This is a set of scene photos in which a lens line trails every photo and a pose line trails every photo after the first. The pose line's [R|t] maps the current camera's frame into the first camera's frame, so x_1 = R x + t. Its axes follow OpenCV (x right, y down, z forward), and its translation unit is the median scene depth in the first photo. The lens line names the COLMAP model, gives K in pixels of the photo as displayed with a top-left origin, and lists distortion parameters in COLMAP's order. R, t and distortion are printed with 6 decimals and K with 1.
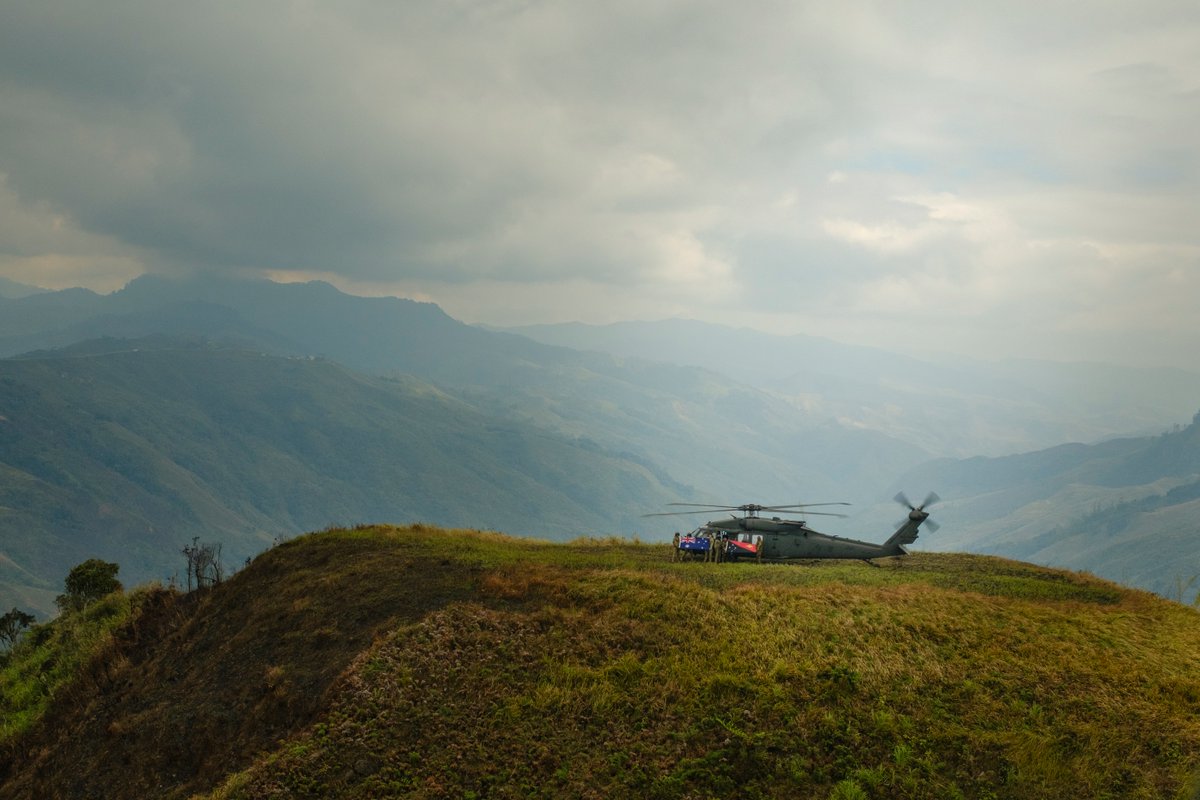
lens RADIAL K [[2017.6, 0, 600.0], [0, 2017.6, 400.0], [0, 0, 1]] dist [-0.031631, 0.044964]
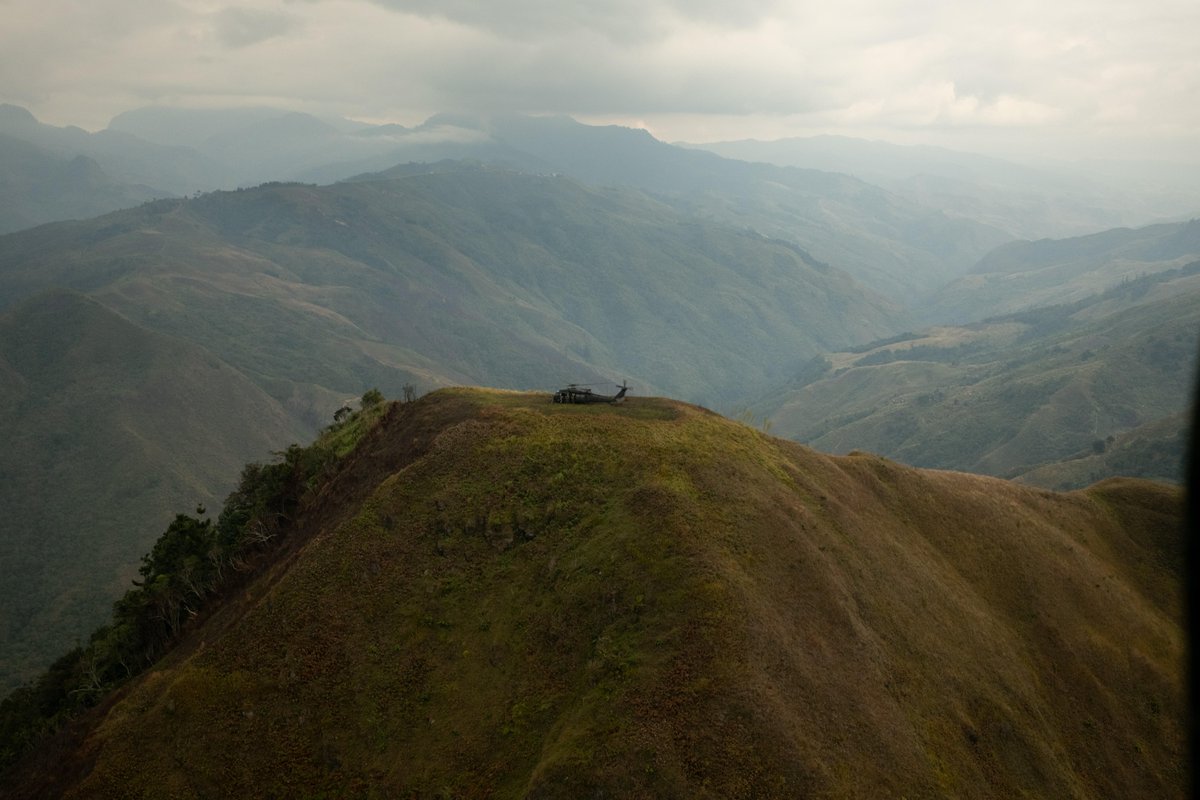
lens RADIAL K [[2017.6, 0, 600.0], [0, 2017.6, 400.0], [0, 0, 1]] dist [-0.031631, 0.044964]
pose [[0.986183, 0.006261, -0.165540, 0.504289], [0.018802, 0.988598, 0.149402, -0.309357], [0.164587, -0.150450, 0.974821, -1.610806]]
